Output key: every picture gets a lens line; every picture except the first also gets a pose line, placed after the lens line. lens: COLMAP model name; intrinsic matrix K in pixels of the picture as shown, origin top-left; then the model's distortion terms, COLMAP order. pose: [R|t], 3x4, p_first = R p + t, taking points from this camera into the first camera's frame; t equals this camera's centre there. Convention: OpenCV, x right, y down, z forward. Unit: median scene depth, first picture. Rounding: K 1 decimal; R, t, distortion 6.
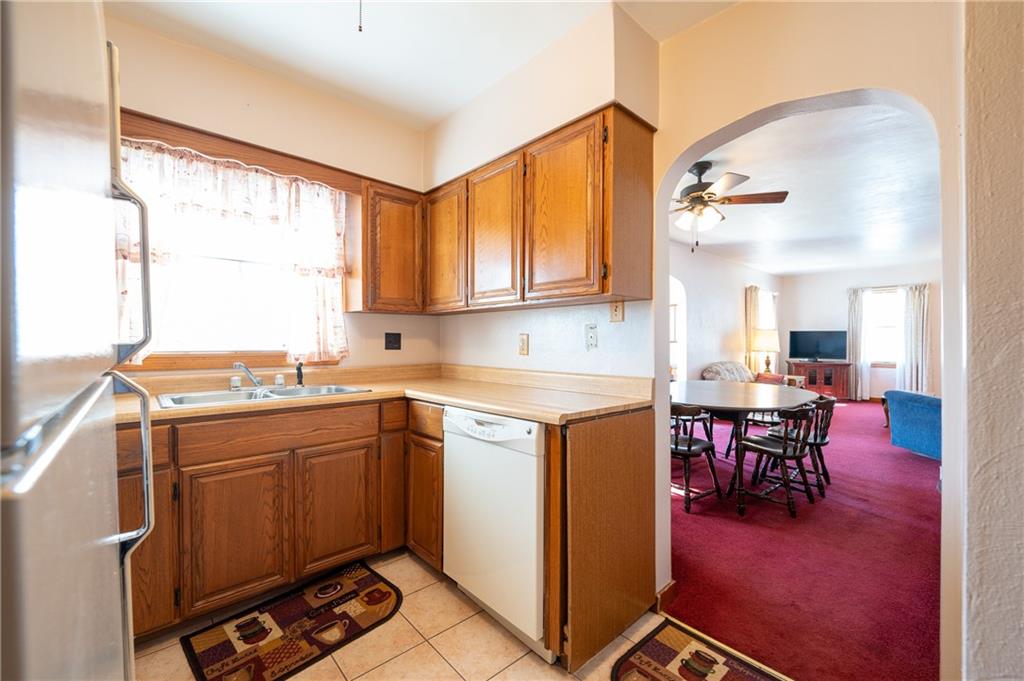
lens RADIAL K [[421.3, 0, 510.6], [0, 421.3, 340.7], [0, 0, 1]] dist [-0.014036, -0.000453]
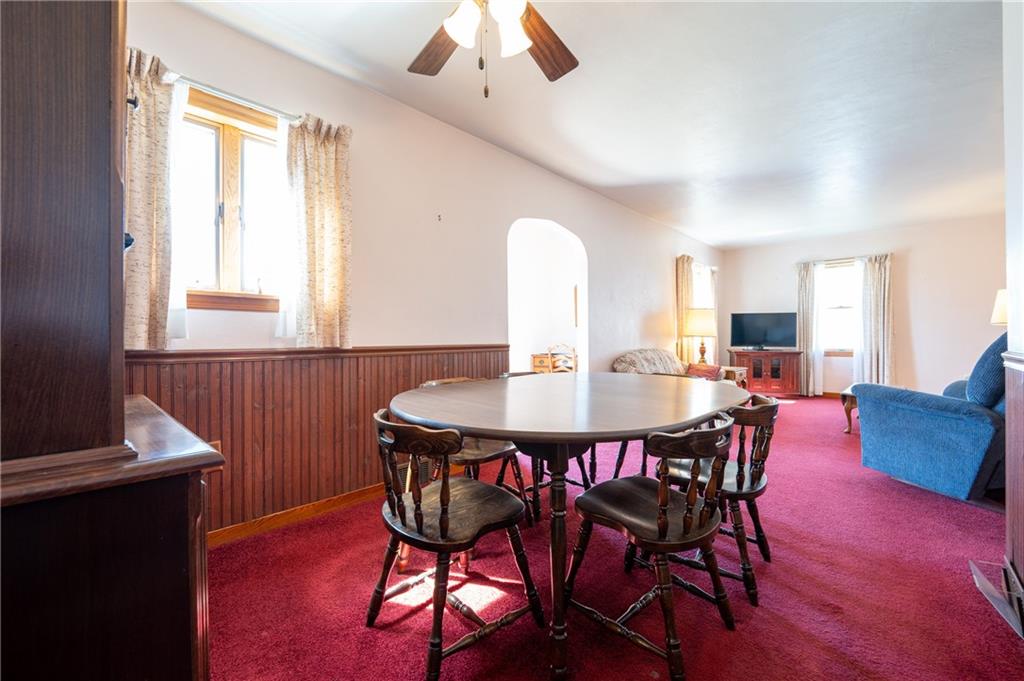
lens RADIAL K [[421.3, 0, 510.5], [0, 421.3, 340.7], [0, 0, 1]] dist [-0.014036, -0.000453]
pose [[0.996825, -0.007108, 0.079310, 0.420230], [0.006791, 0.999968, 0.004260, 0.061157], [-0.079337, -0.003707, 0.996841, 0.526776]]
